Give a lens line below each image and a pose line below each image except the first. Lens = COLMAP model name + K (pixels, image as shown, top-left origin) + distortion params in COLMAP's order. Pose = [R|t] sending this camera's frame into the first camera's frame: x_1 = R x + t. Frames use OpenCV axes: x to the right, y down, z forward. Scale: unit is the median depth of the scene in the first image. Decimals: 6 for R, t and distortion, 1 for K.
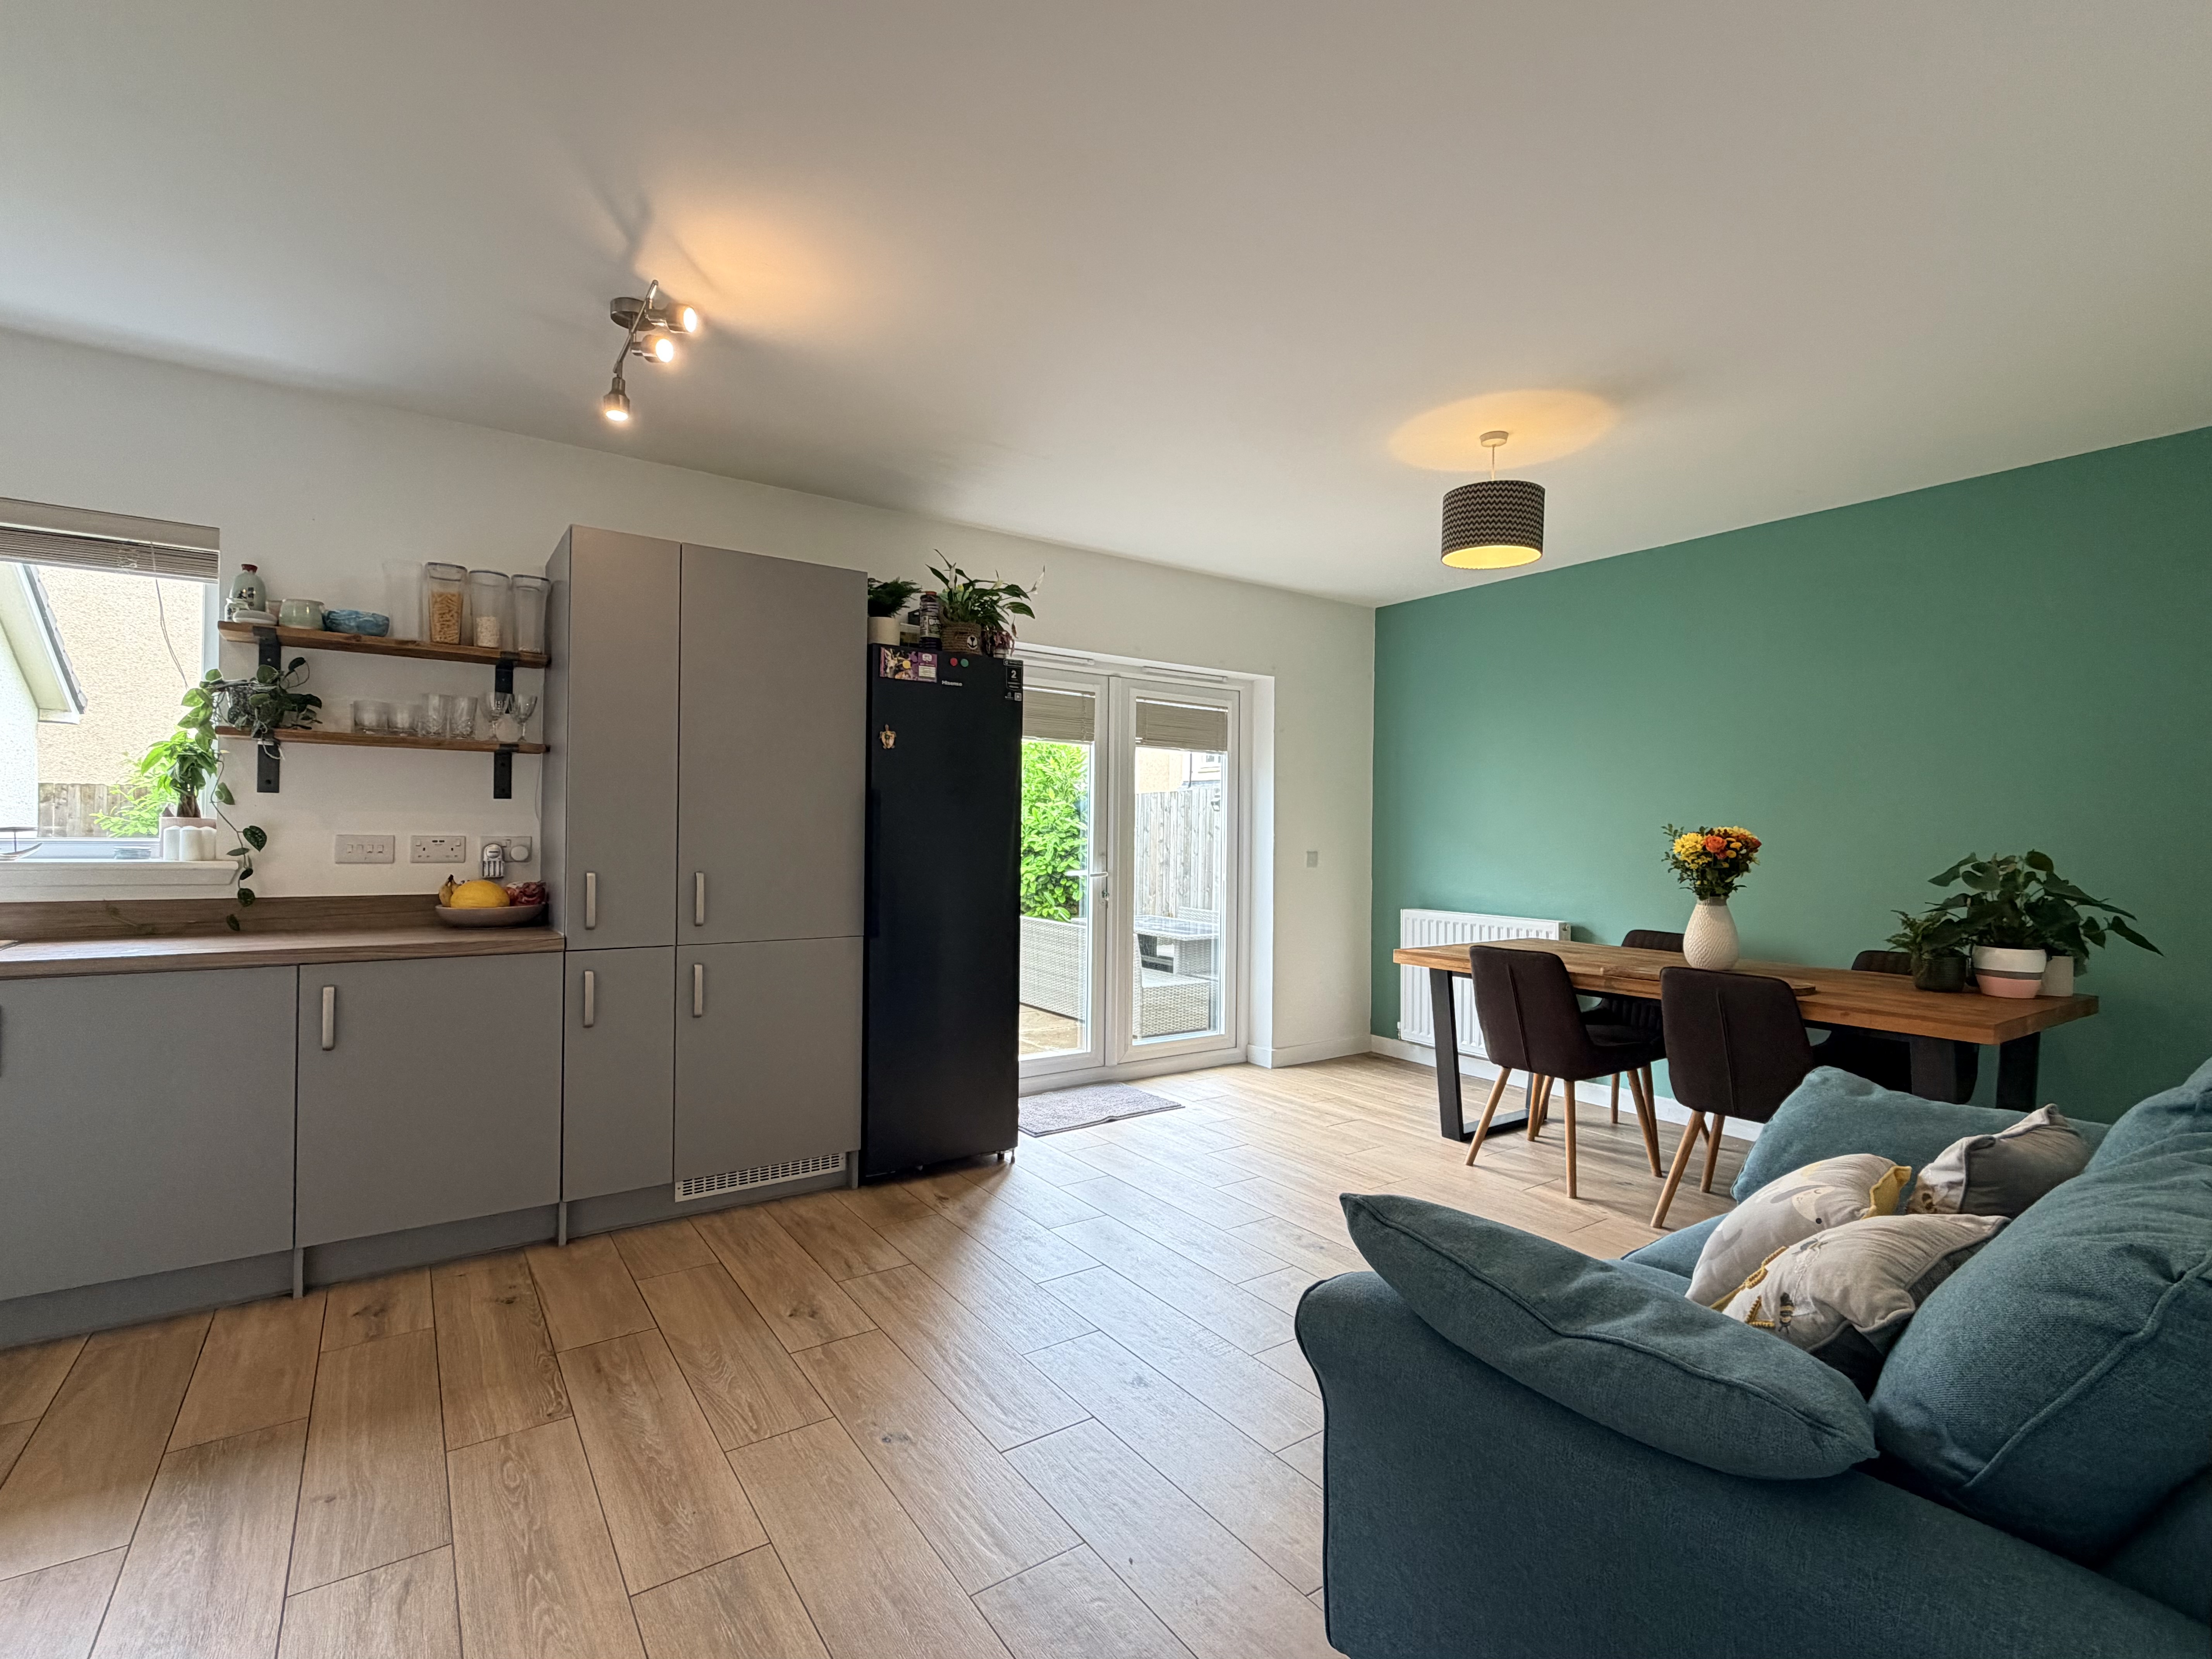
lens RADIAL K [[1023.4, 0, 1104.4], [0, 1023.4, 827.5], [0, 0, 1]] dist [-0.000120, 0.000672]
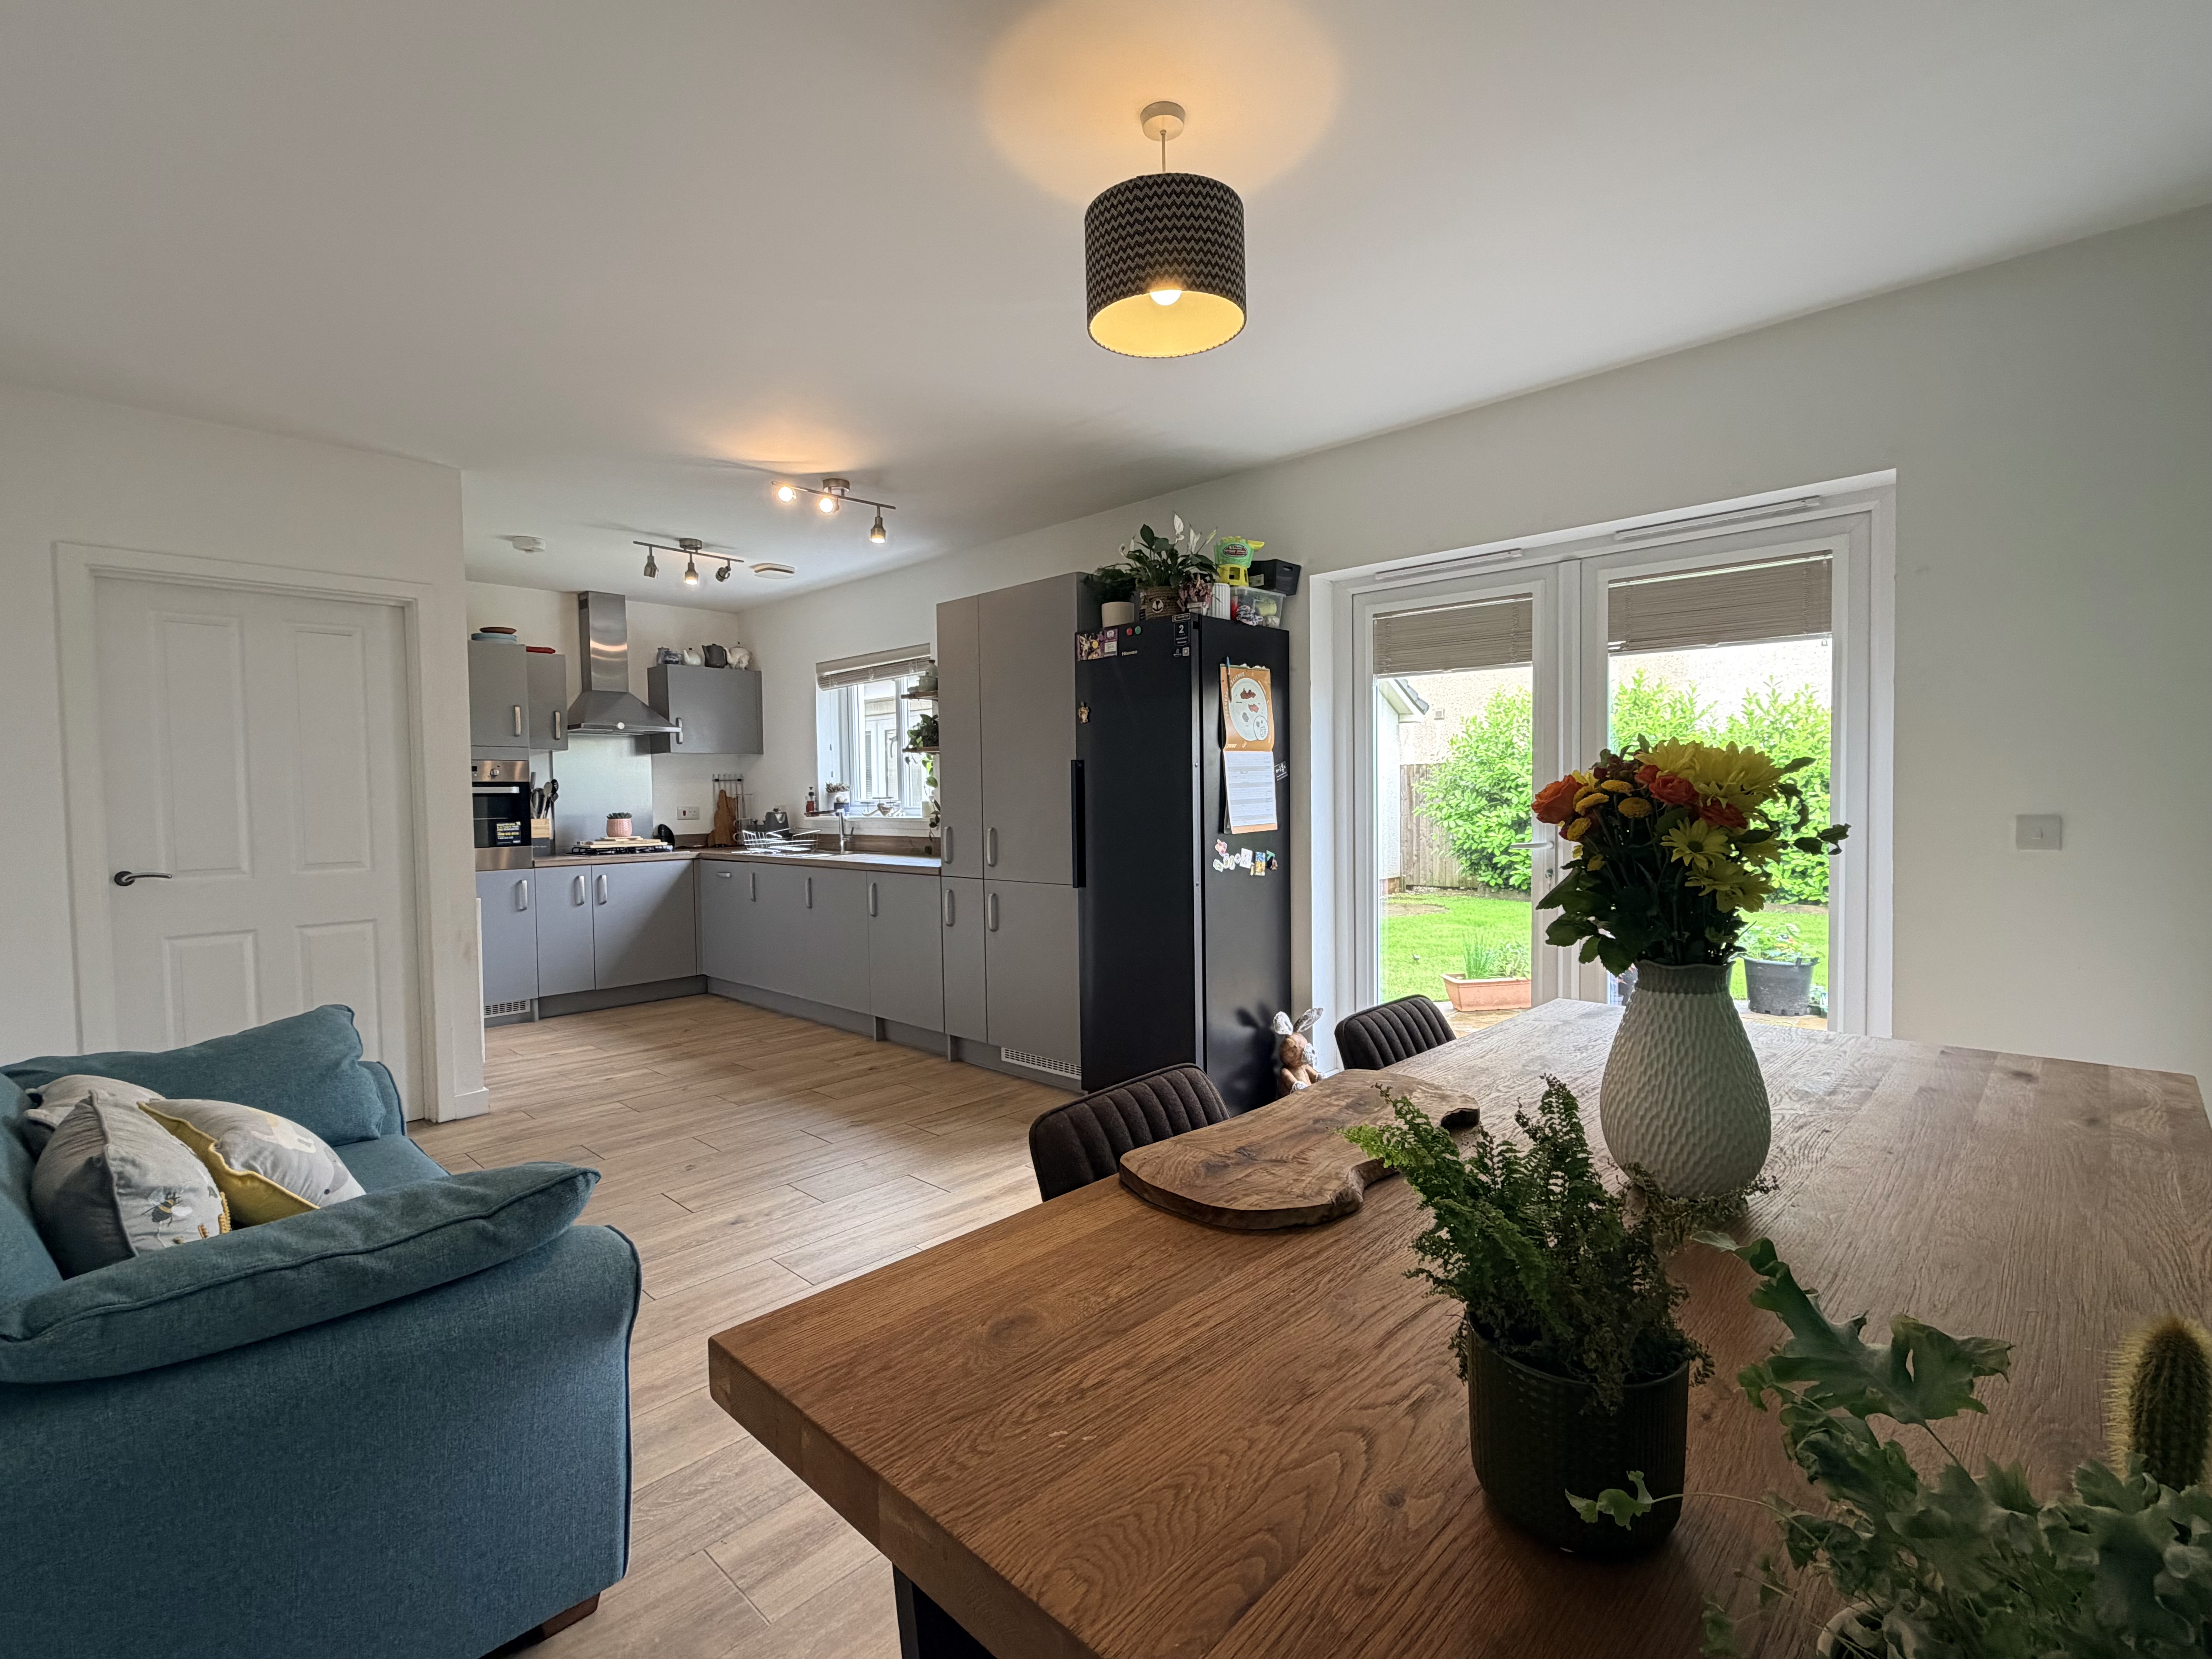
lens RADIAL K [[1023.4, 0, 1107.9], [0, 1023.4, 828.3], [0, 0, 1]] dist [-0.000120, 0.000672]
pose [[0.197957, 0.017545, -0.980054, 1.034083], [0.024468, 0.999440, 0.022834, 0.016398], [0.979905, -0.028500, 0.197417, 0.903778]]
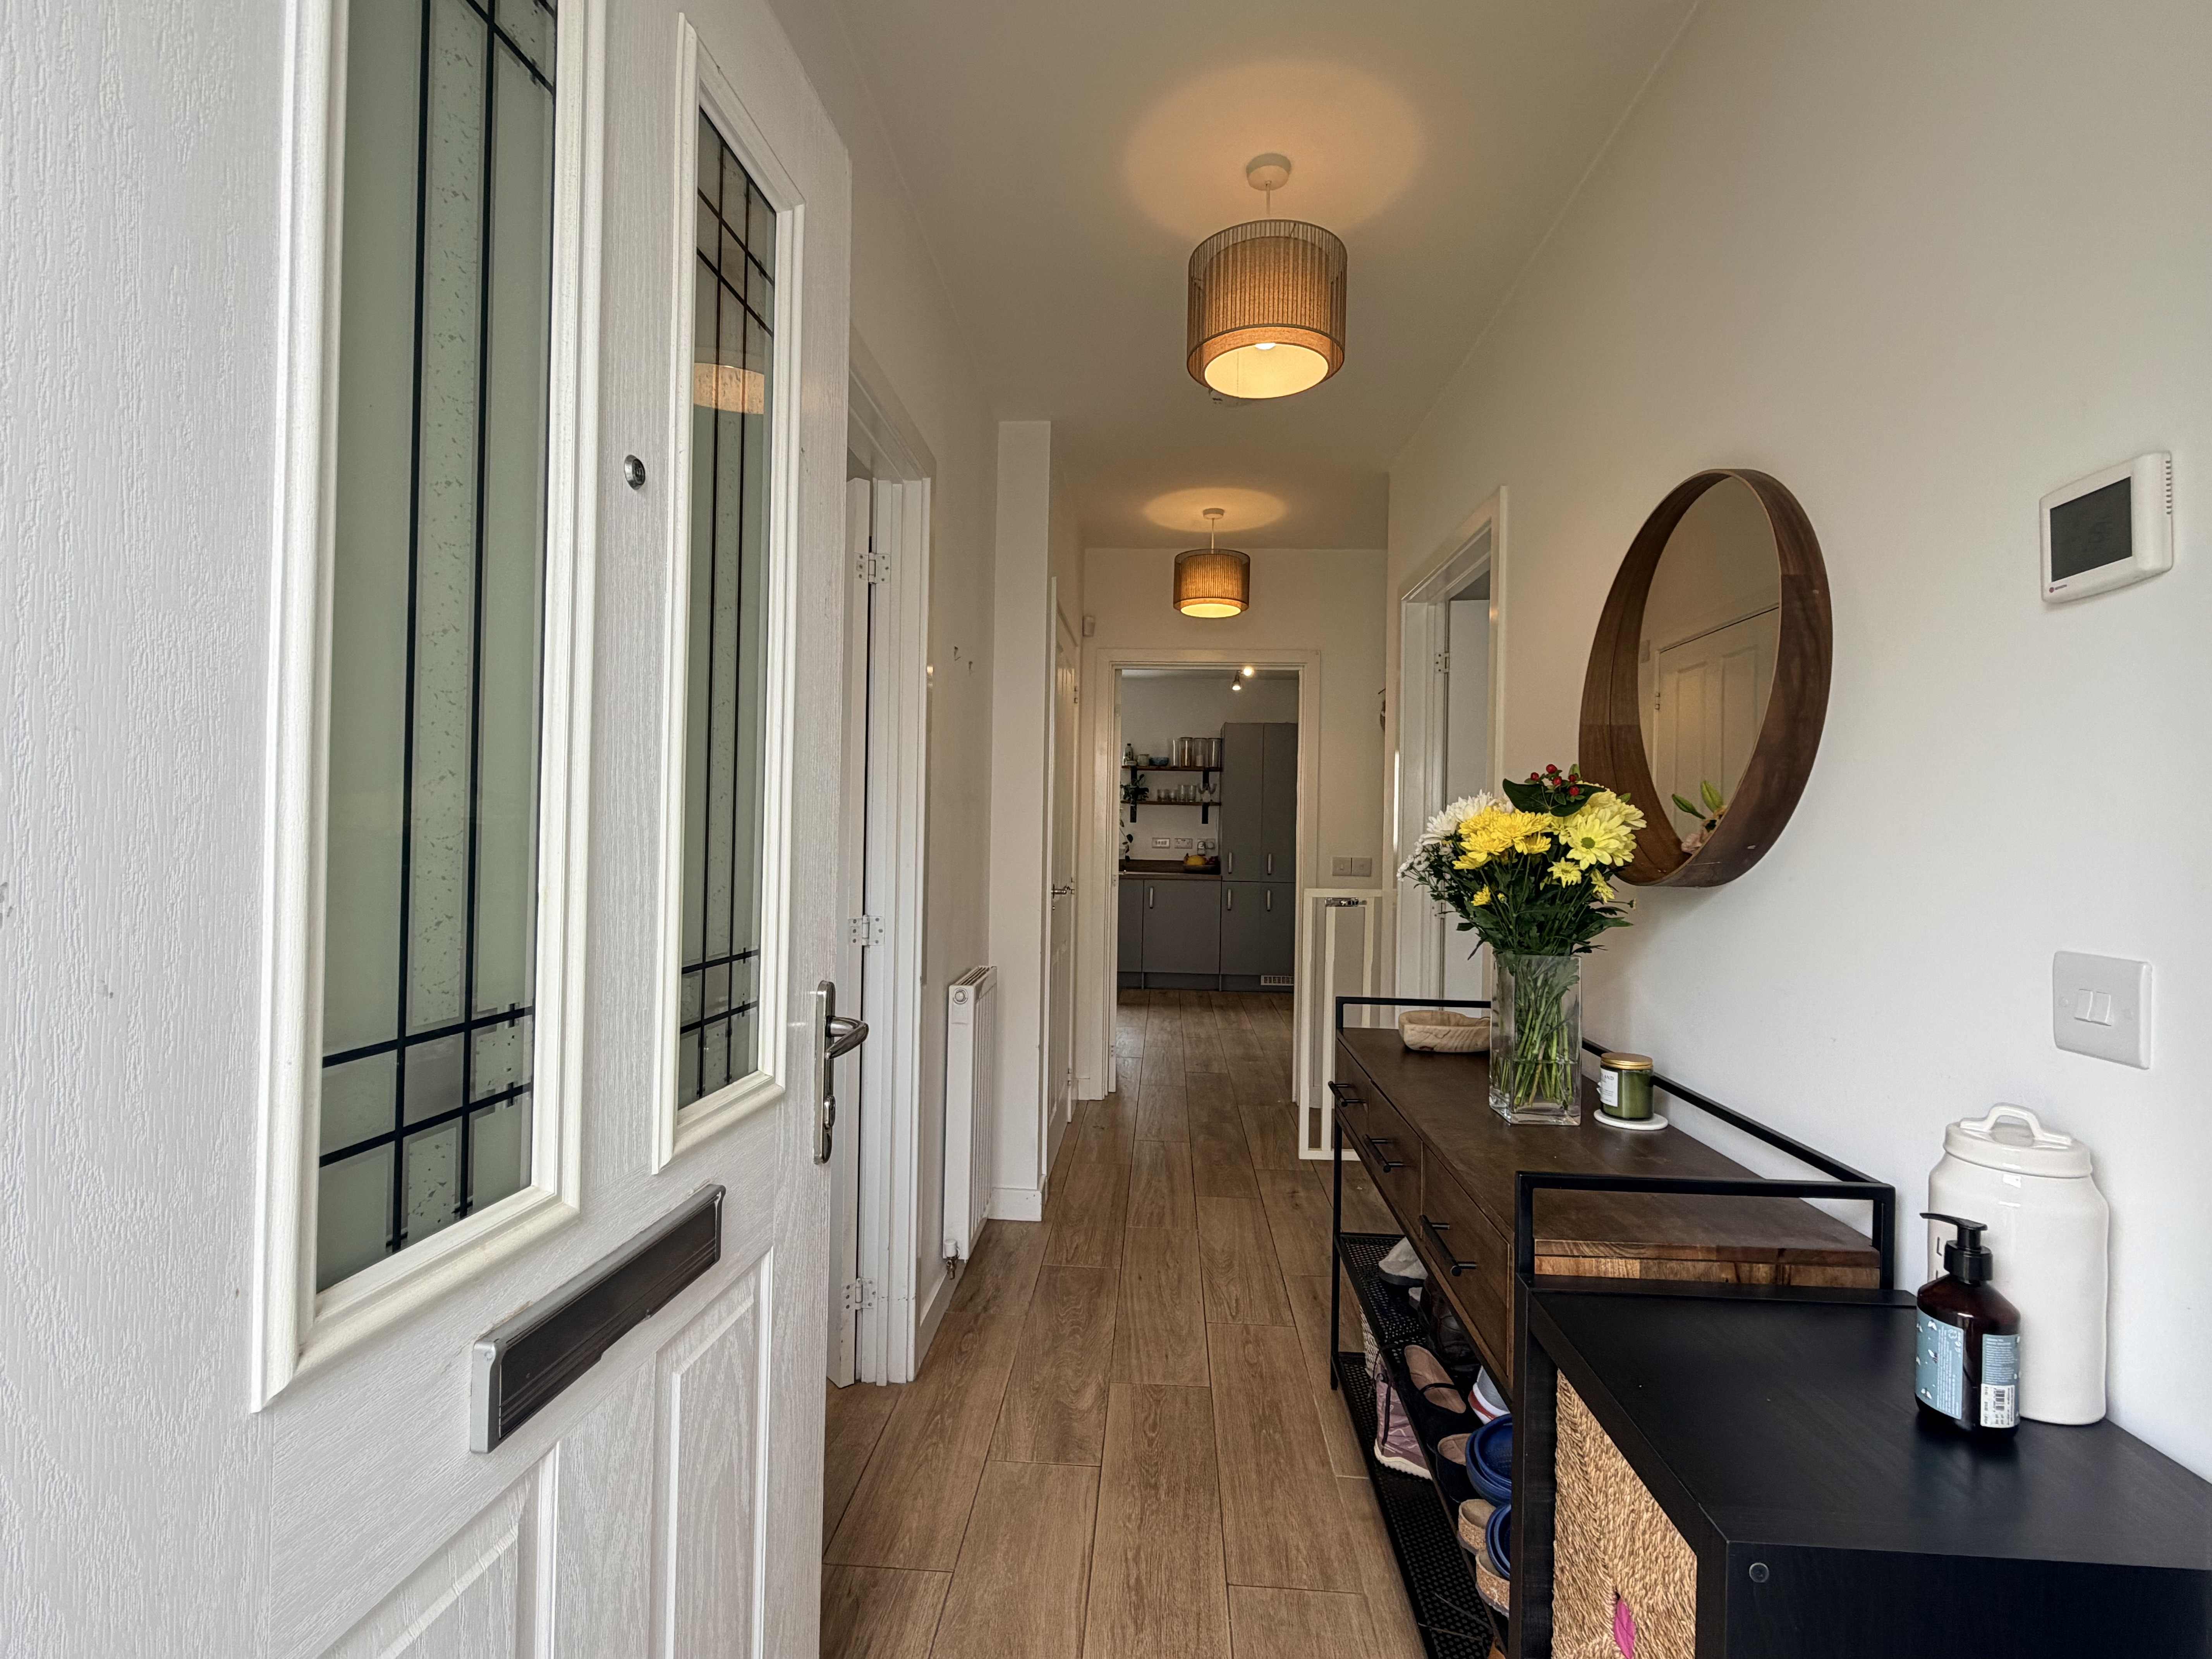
lens RADIAL K [[1023.4, 0, 1103.5], [0, 1023.4, 833.4], [0, 0, 1]] dist [-0.000120, 0.000672]
pose [[0.774235, -0.003792, -0.632887, 0.889106], [-0.008917, 0.999817, -0.016900, 0.043512], [0.632836, 0.018728, 0.774060, -1.213738]]
